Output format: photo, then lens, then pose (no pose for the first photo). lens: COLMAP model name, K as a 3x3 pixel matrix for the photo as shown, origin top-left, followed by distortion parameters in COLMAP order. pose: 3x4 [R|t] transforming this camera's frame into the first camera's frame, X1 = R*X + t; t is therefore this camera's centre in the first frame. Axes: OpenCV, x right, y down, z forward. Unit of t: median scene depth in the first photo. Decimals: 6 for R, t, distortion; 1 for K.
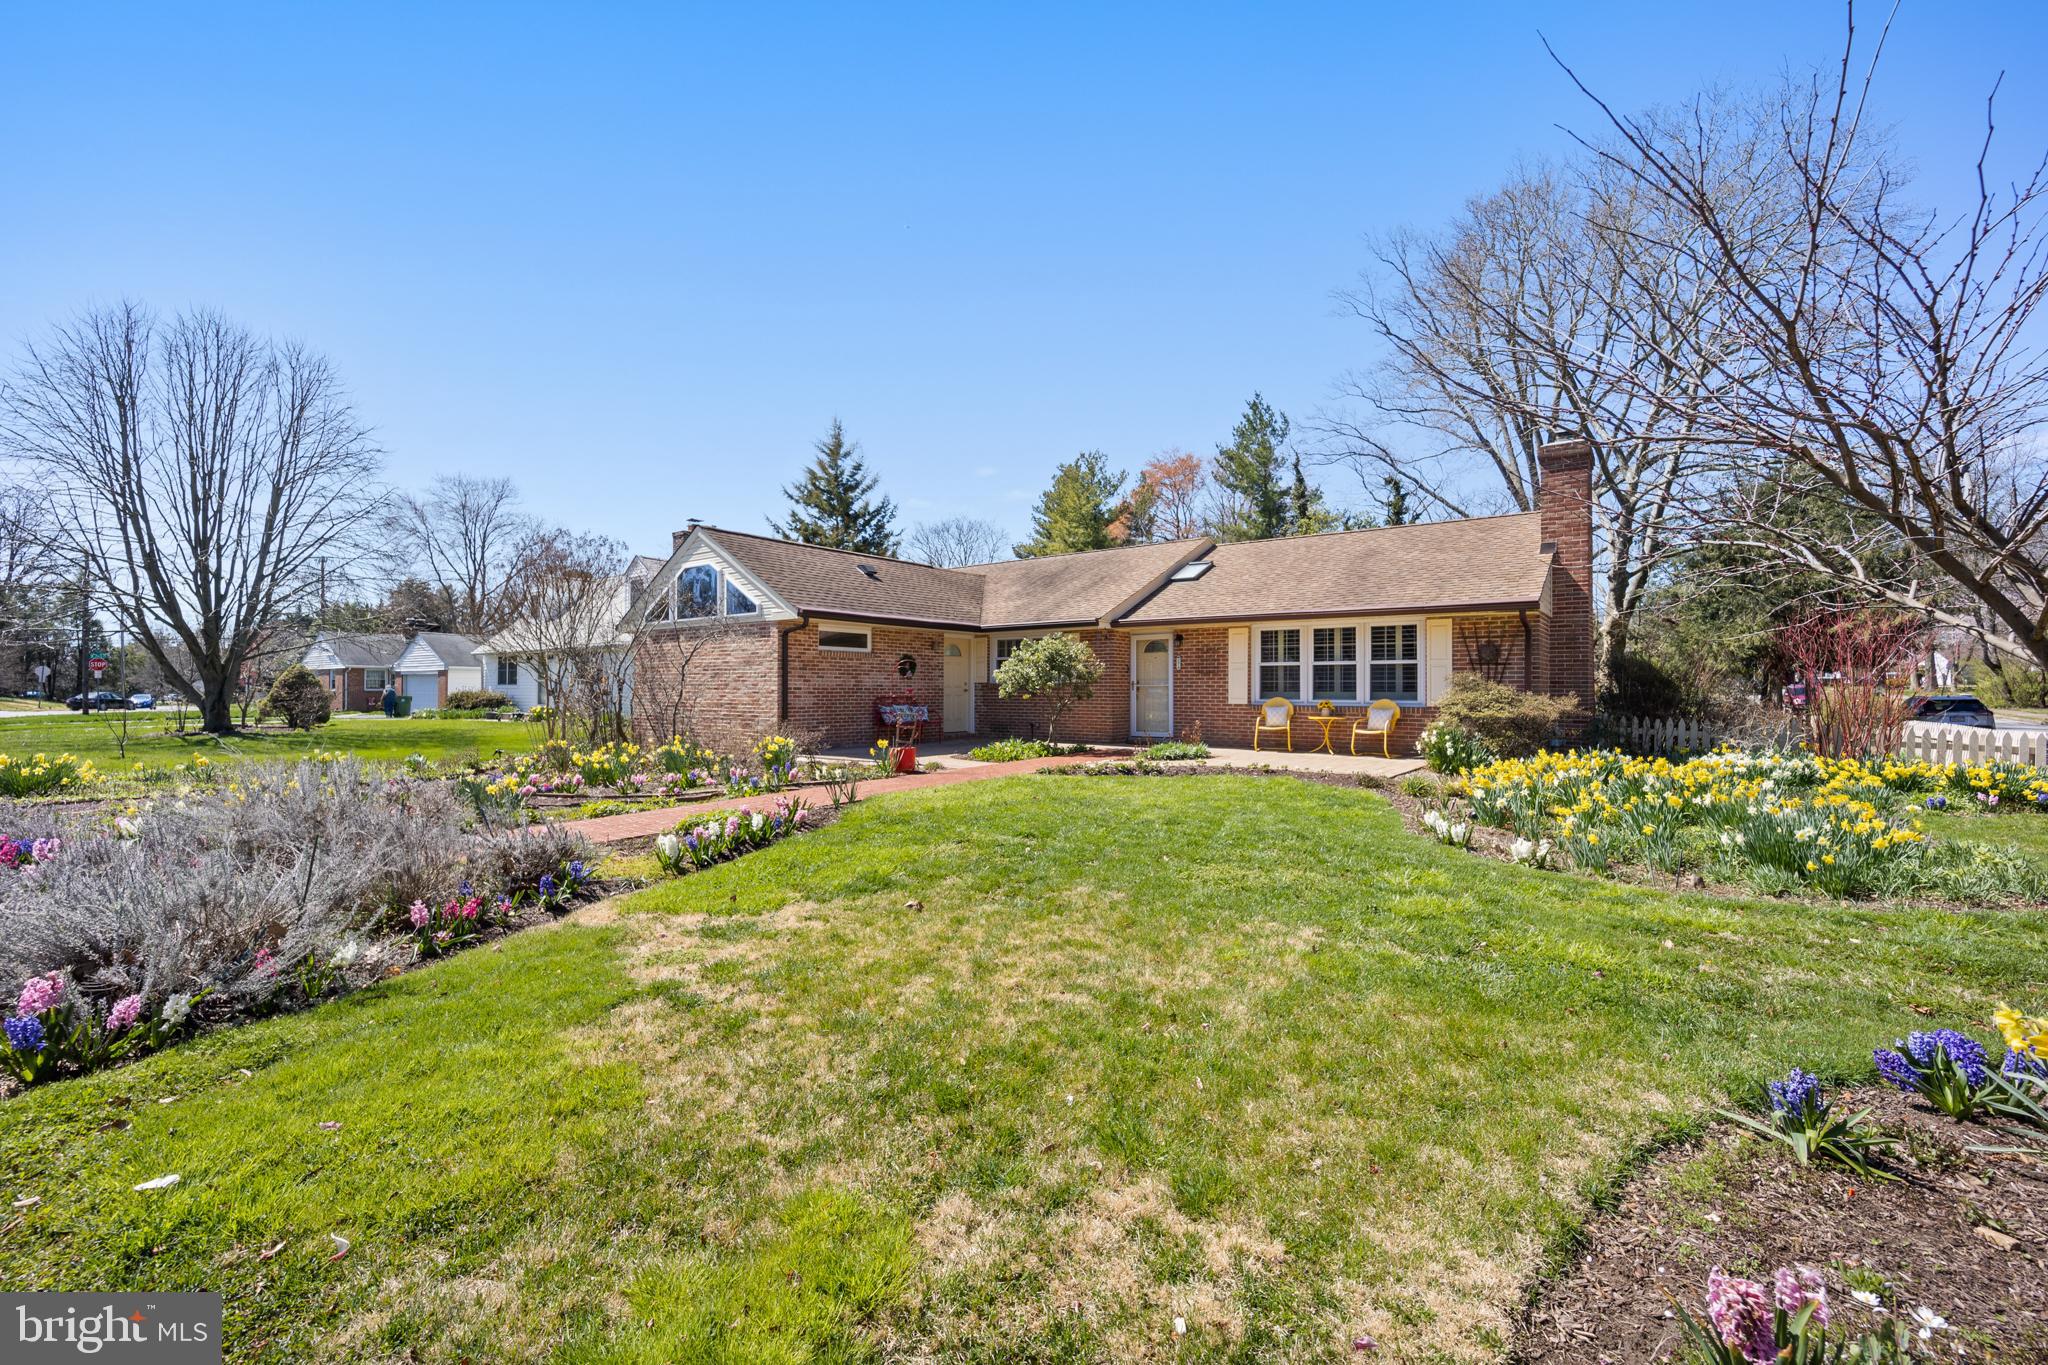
lens RADIAL K [[850.4, 0, 1024.0], [0, 850.4, 682.5], [0, 0, 1]] dist [-0.012709, 0.000237]
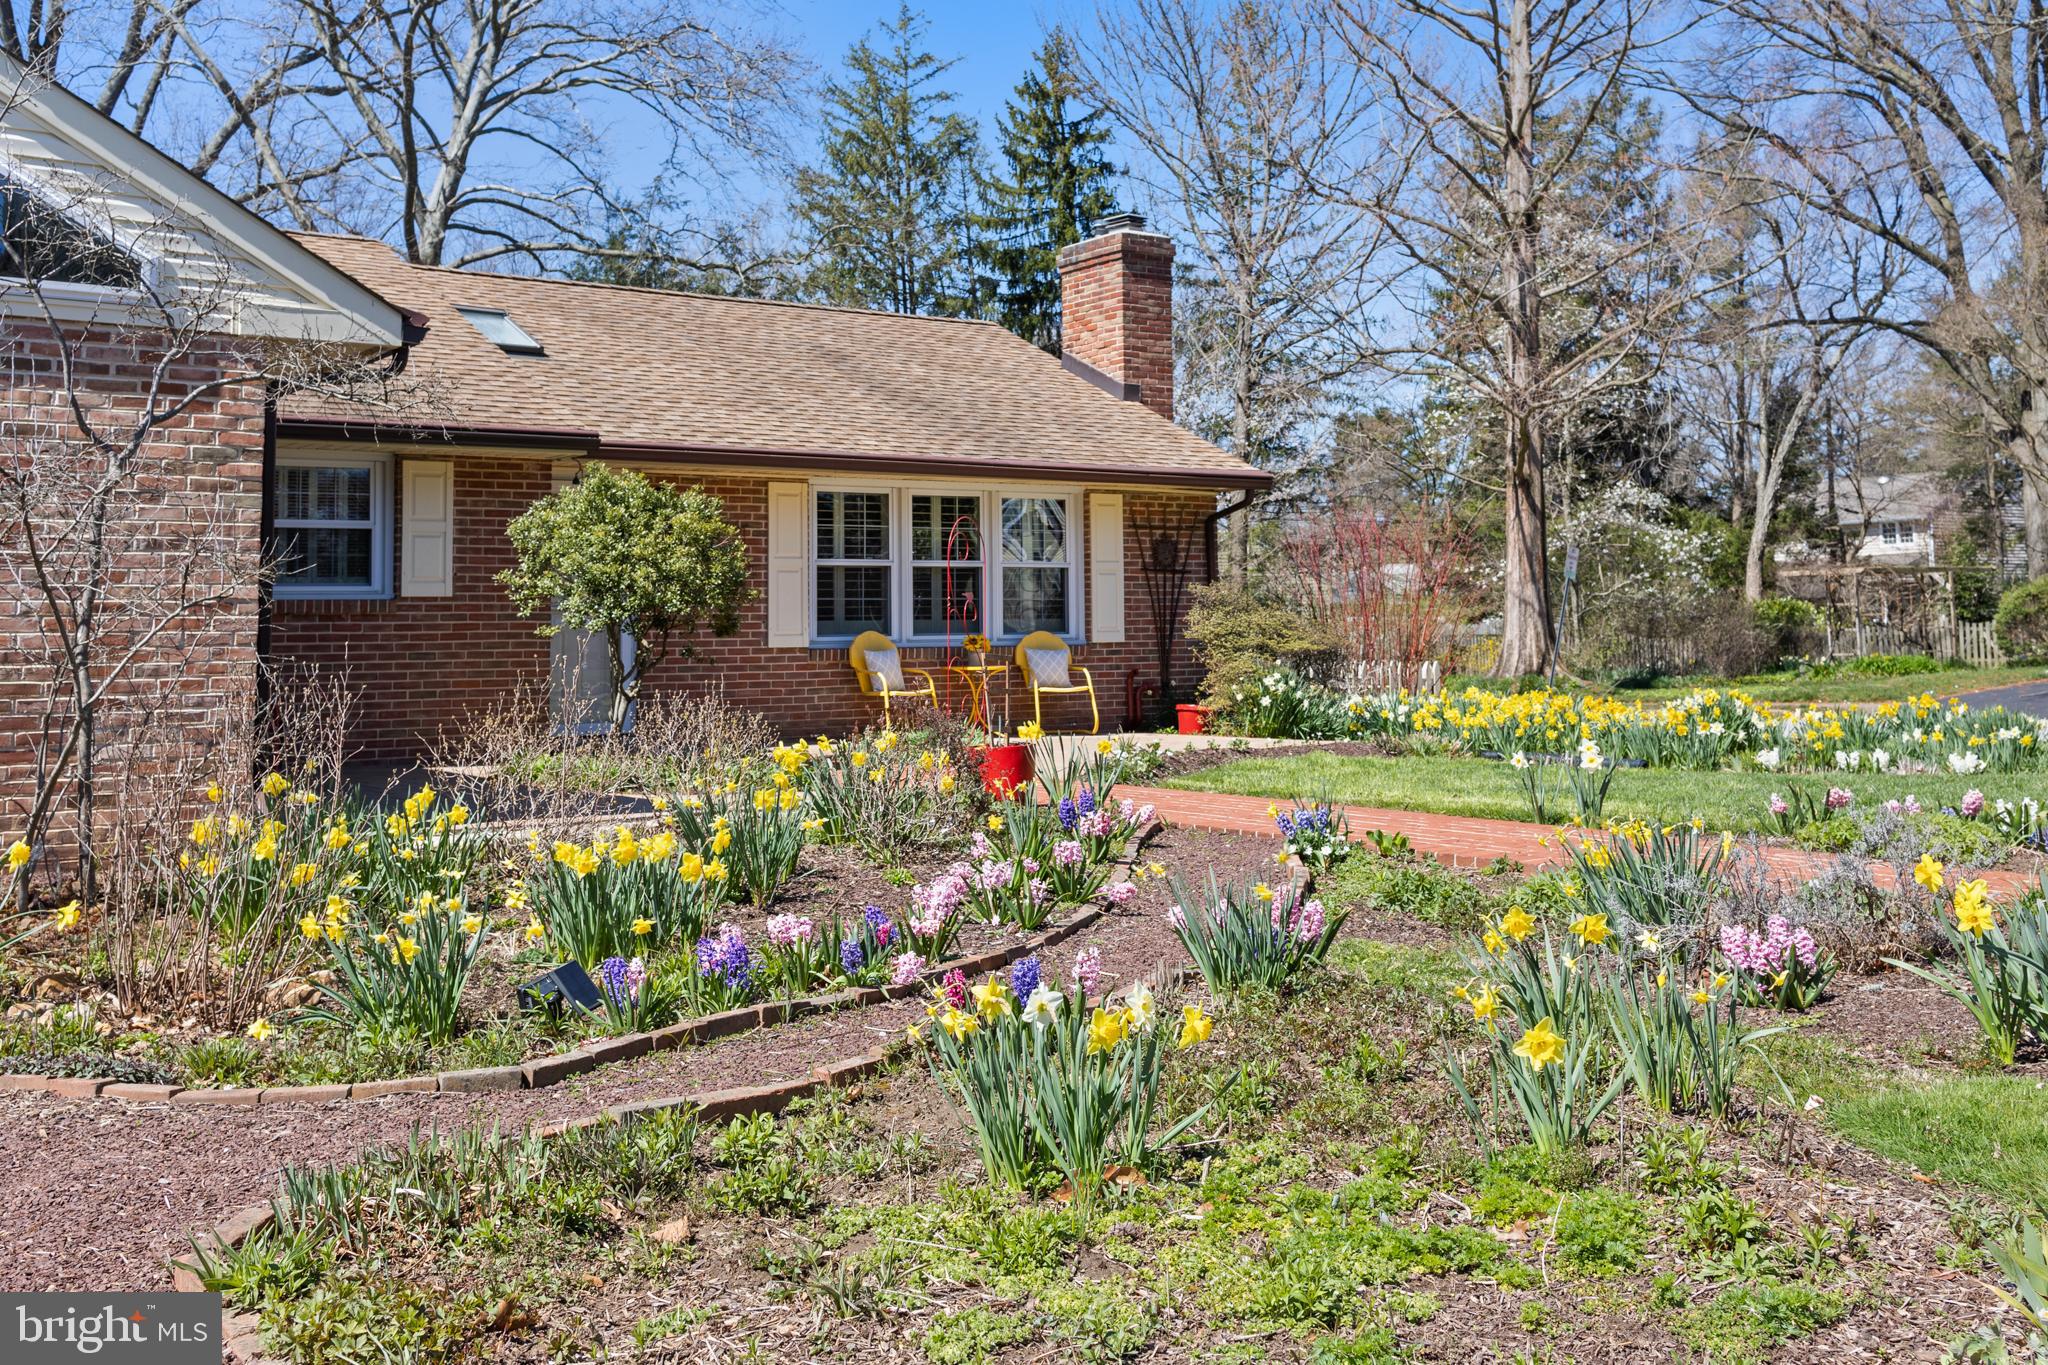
lens RADIAL K [[2059.4, 0, 1026.9], [0, 2059.4, 565.2], [0, 0, 1]] dist [0.070192, 0.000313]
pose [[0.307865, 0.030612, 0.950938, -0.759334], [0.009158, 0.999341, -0.035135, 0.021210], [-0.951386, 0.019526, 0.307381, 0.521326]]
